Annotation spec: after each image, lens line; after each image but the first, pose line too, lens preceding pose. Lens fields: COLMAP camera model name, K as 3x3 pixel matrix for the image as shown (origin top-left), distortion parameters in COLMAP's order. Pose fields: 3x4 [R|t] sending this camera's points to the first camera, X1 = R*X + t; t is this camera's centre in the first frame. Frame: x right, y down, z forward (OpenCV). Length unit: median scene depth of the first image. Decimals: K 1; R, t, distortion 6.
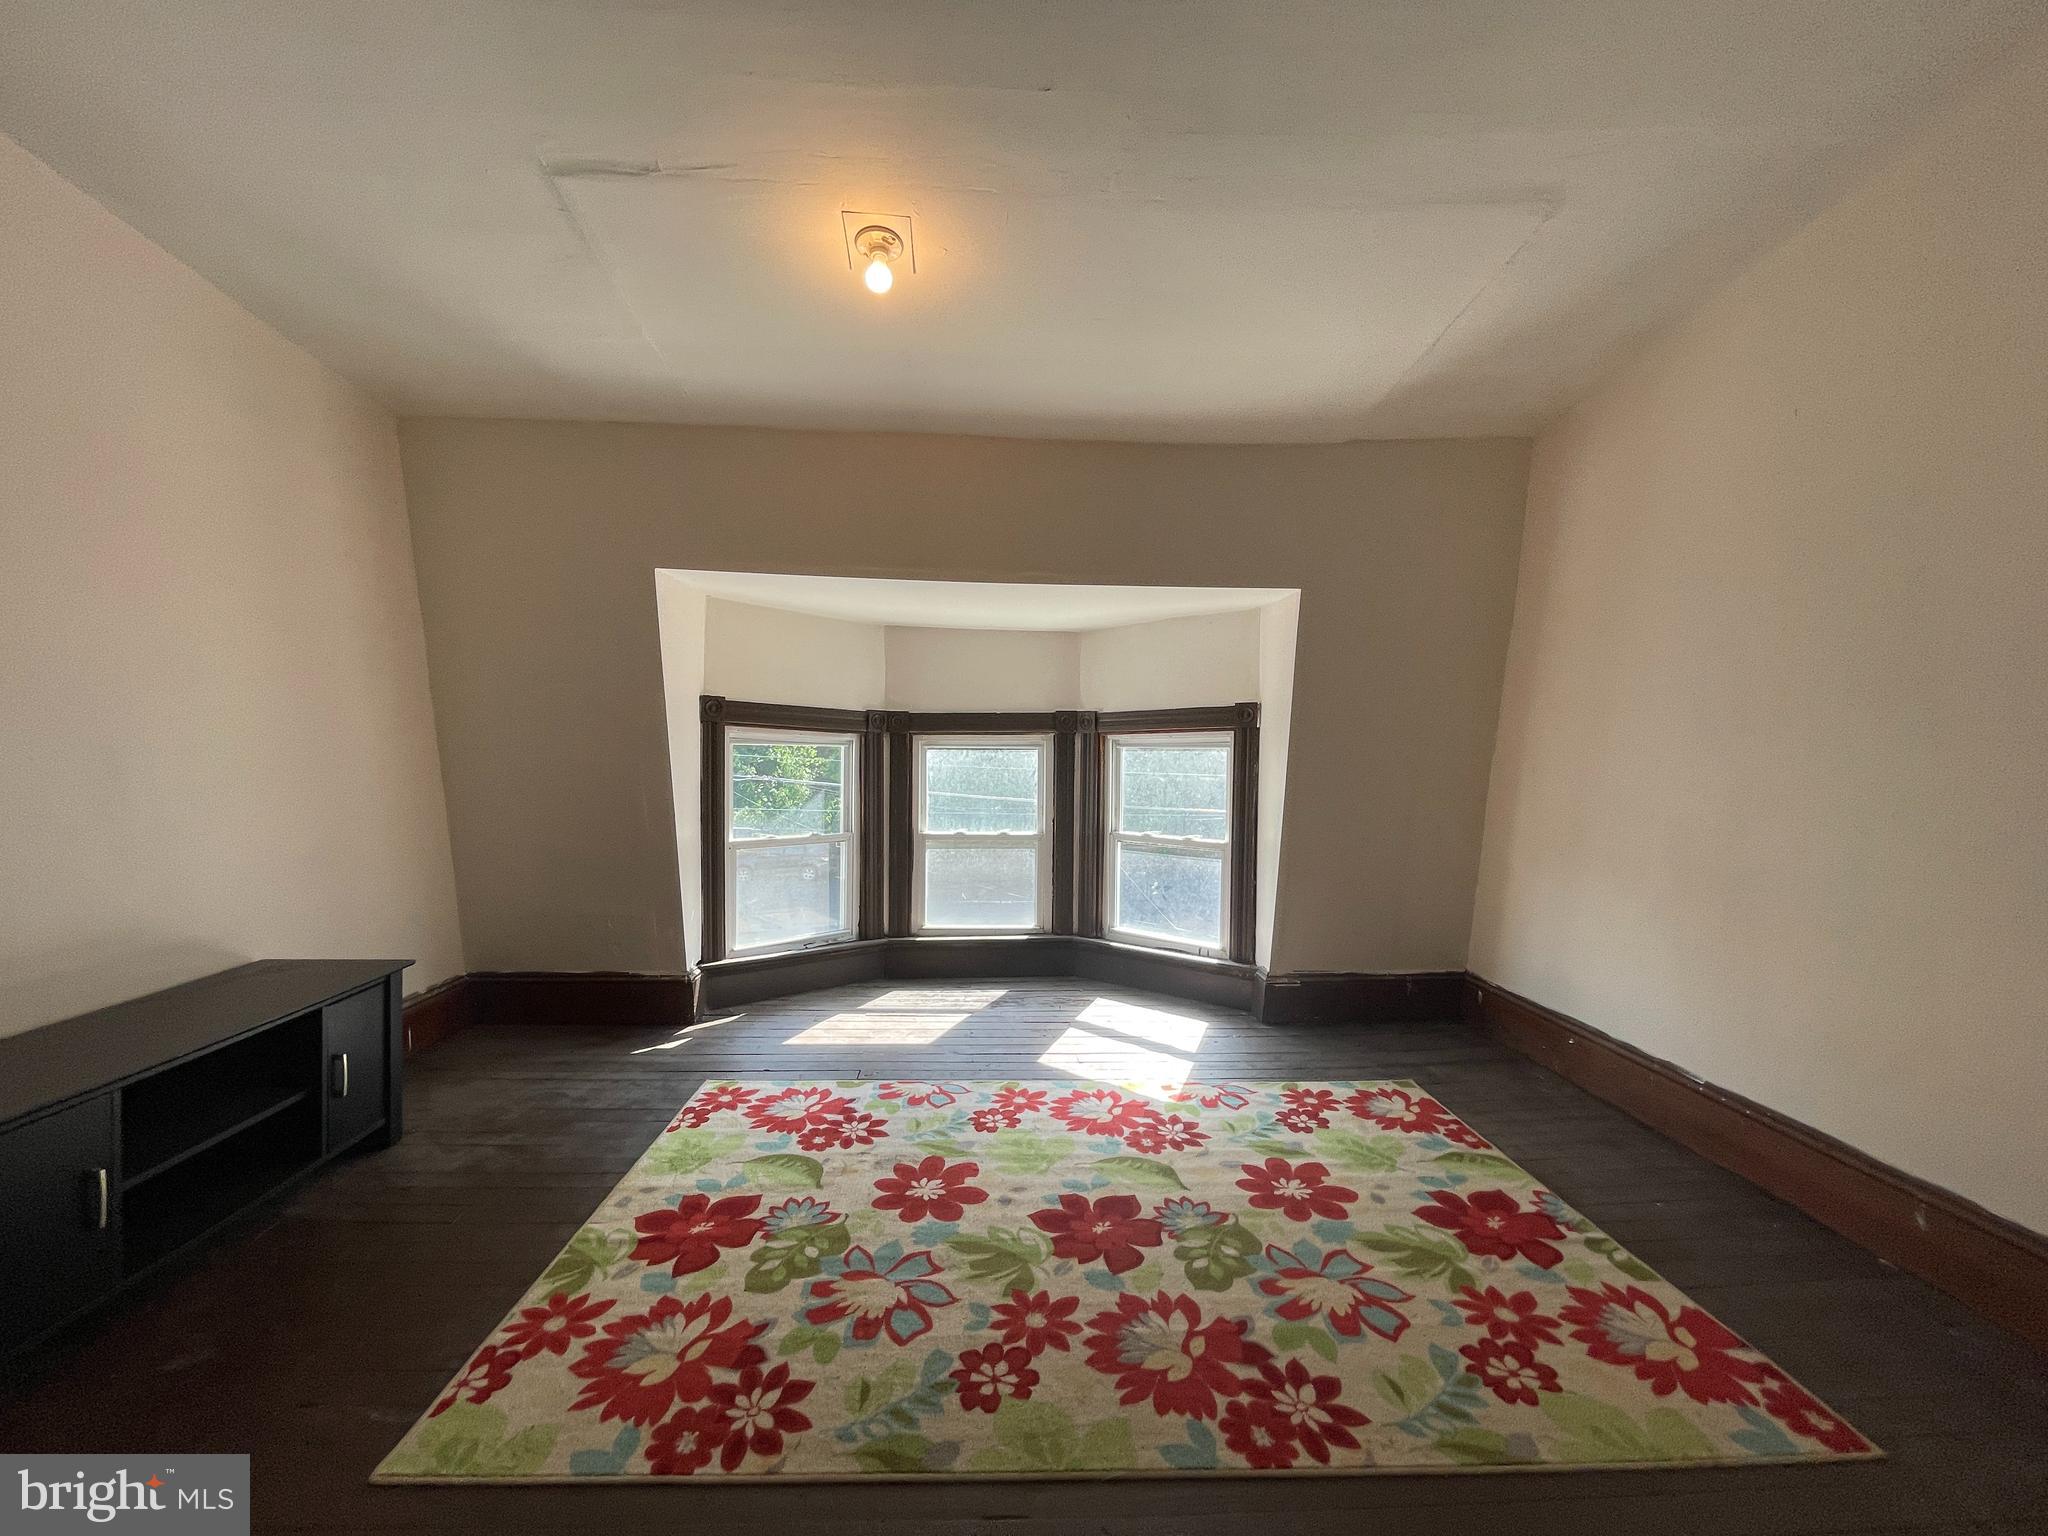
lens RADIAL K [[833.9, 0, 1020.3], [0, 833.9, 768.2], [0, 0, 1]] dist [-0.003100, -0.000457]
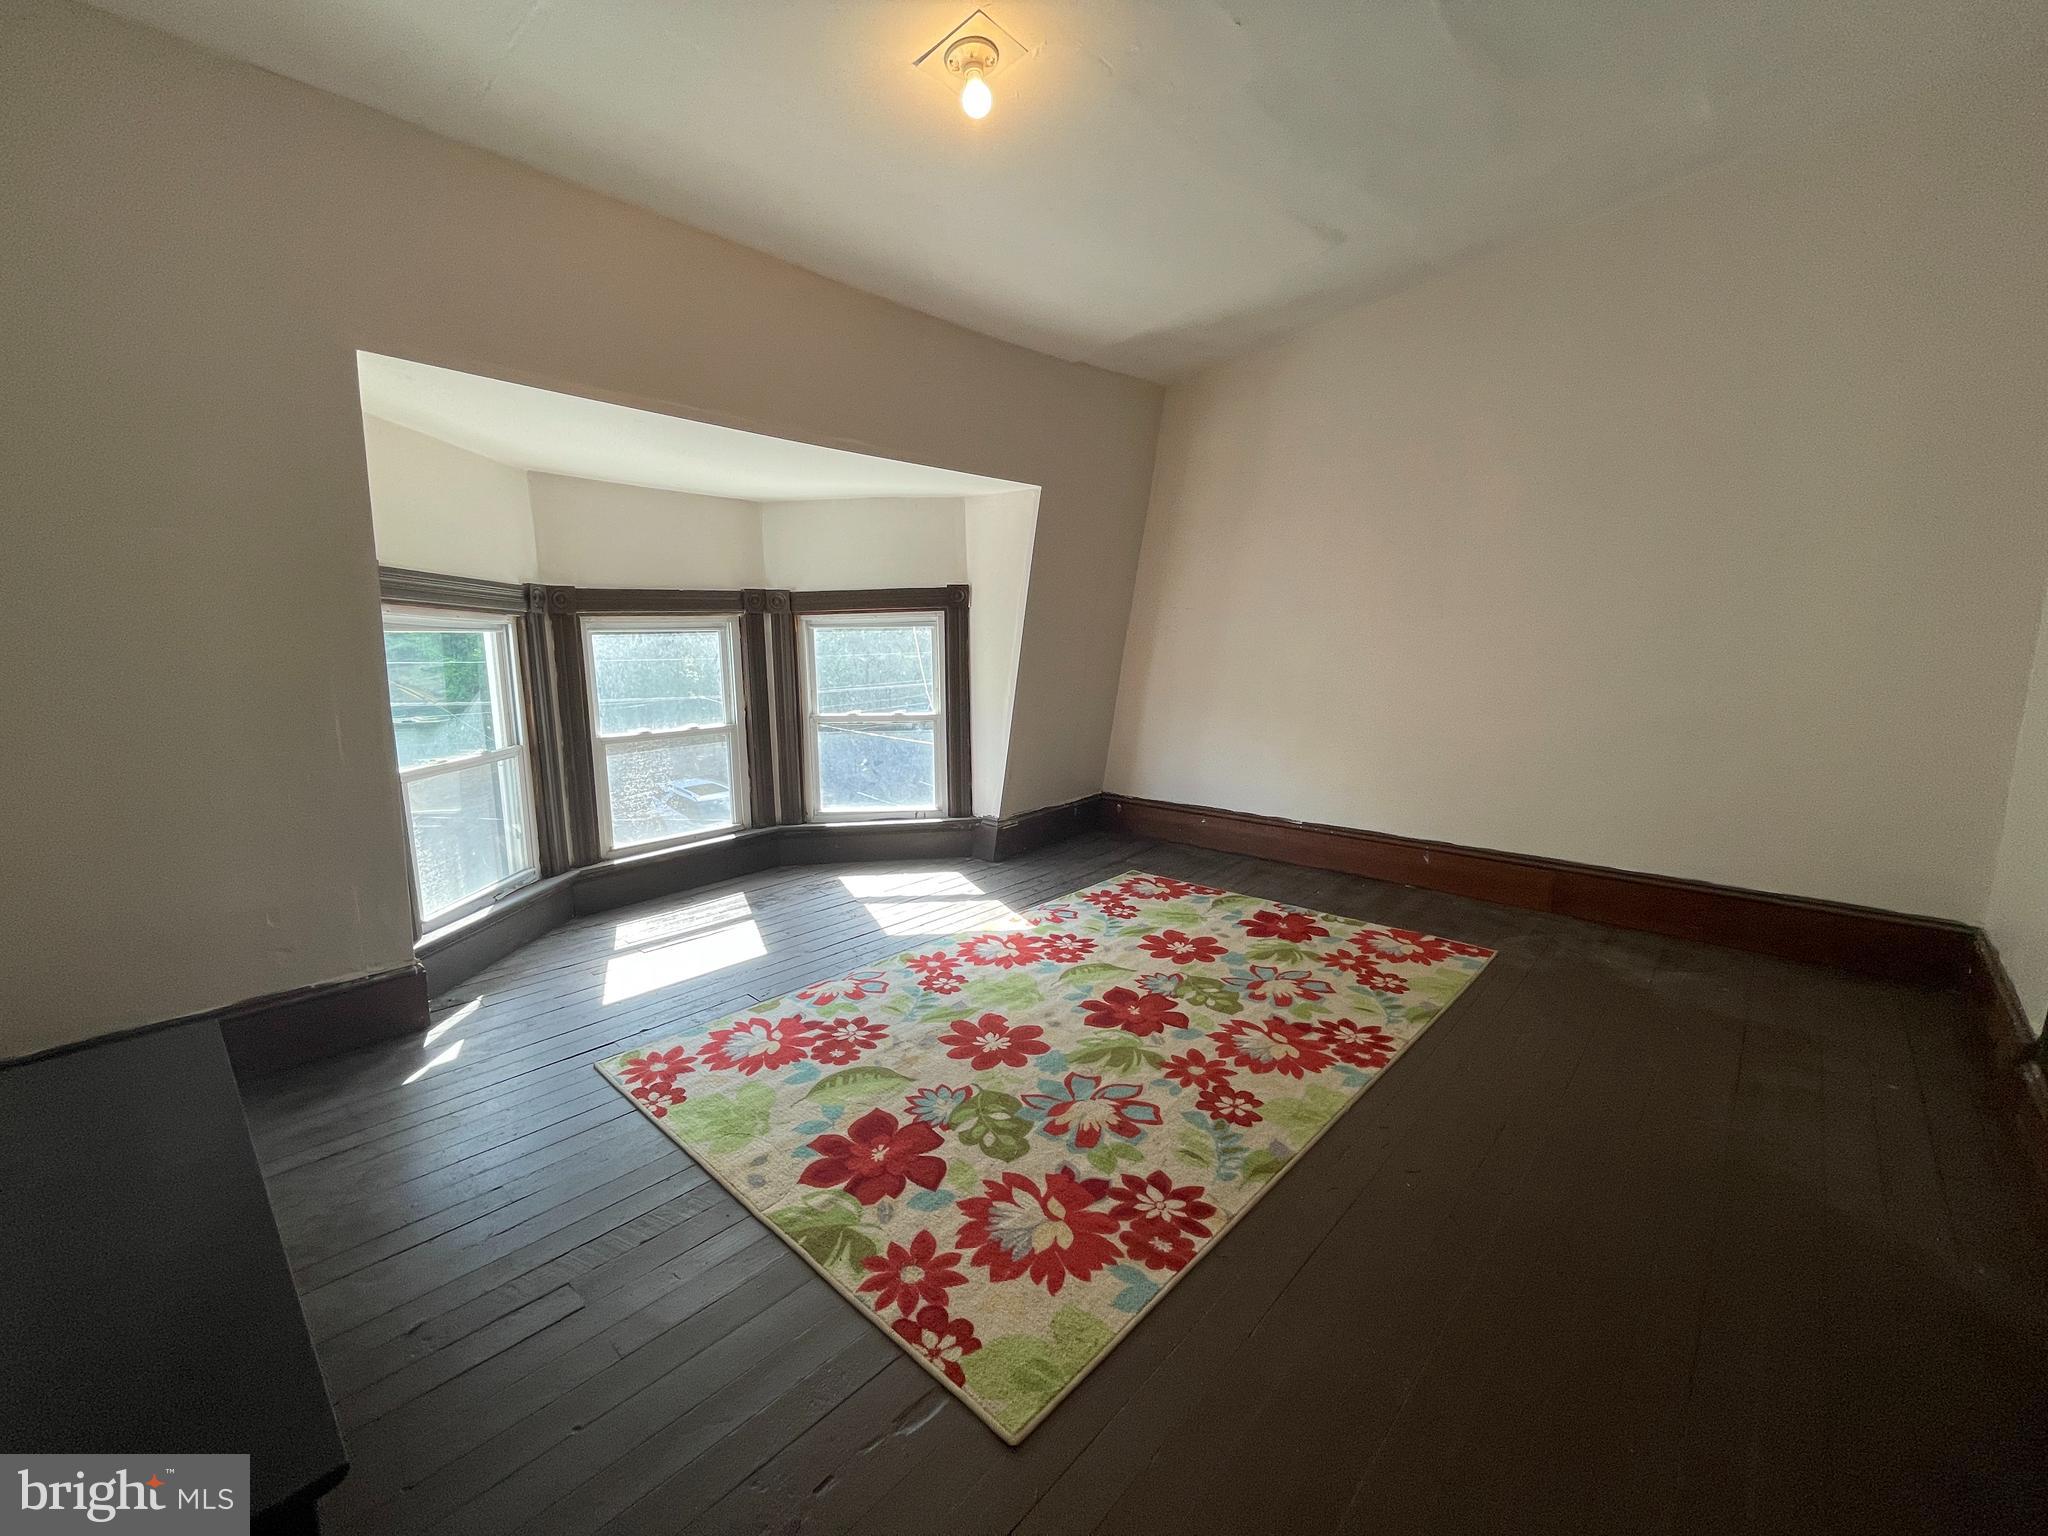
lens RADIAL K [[833.9, 0, 1023.3], [0, 833.9, 762.0], [0, 0, 1]] dist [-0.003100, -0.000457]
pose [[0.706314, -0.127489, 0.696324, -0.669654], [0.034039, 0.988628, 0.146479, -0.007021], [-0.707079, -0.079758, 0.702622, 0.209549]]
